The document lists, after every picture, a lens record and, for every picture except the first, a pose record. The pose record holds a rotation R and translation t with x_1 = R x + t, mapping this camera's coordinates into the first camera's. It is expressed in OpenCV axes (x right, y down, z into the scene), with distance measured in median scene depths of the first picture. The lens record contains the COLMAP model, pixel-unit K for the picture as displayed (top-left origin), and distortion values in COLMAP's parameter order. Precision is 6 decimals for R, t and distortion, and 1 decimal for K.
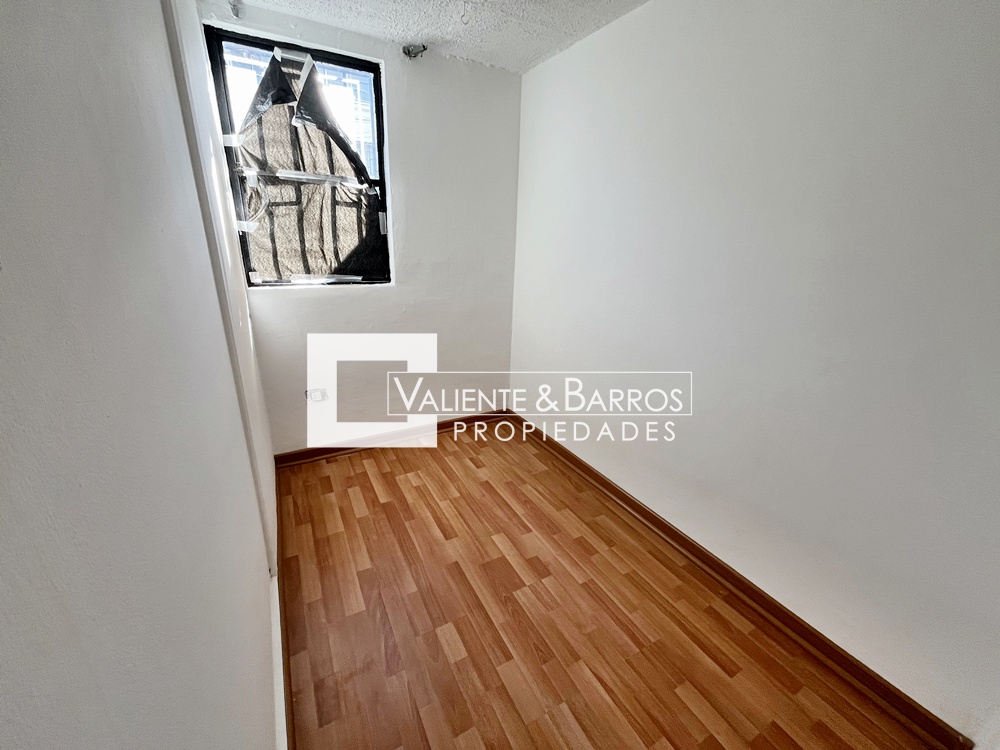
lens RADIAL K [[400.8, 0, 496.8], [0, 400.8, 376.4], [0, 0, 1]] dist [-0.006908, -0.000635]
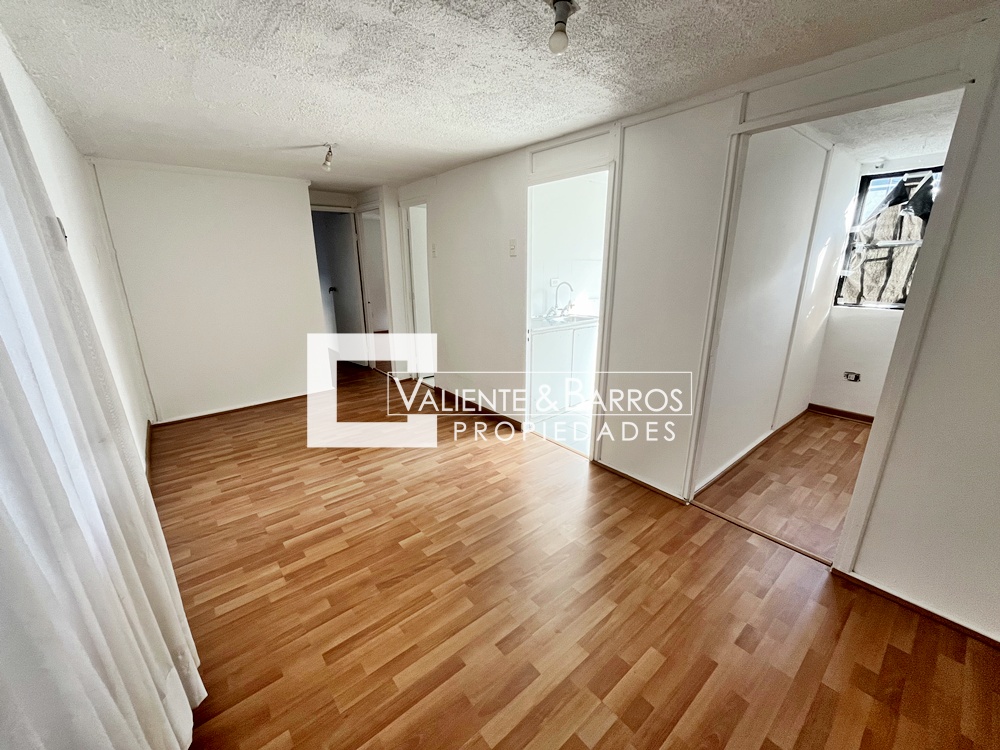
lens RADIAL K [[400.8, 0, 498.5], [0, 400.8, 378.0], [0, 0, 1]] dist [-0.006908, -0.000635]
pose [[0.190392, 0.241738, -0.951480, 0.926347], [-0.319805, 0.931612, 0.172697, 0.268306], [0.928157, 0.271408, 0.254681, -0.817244]]
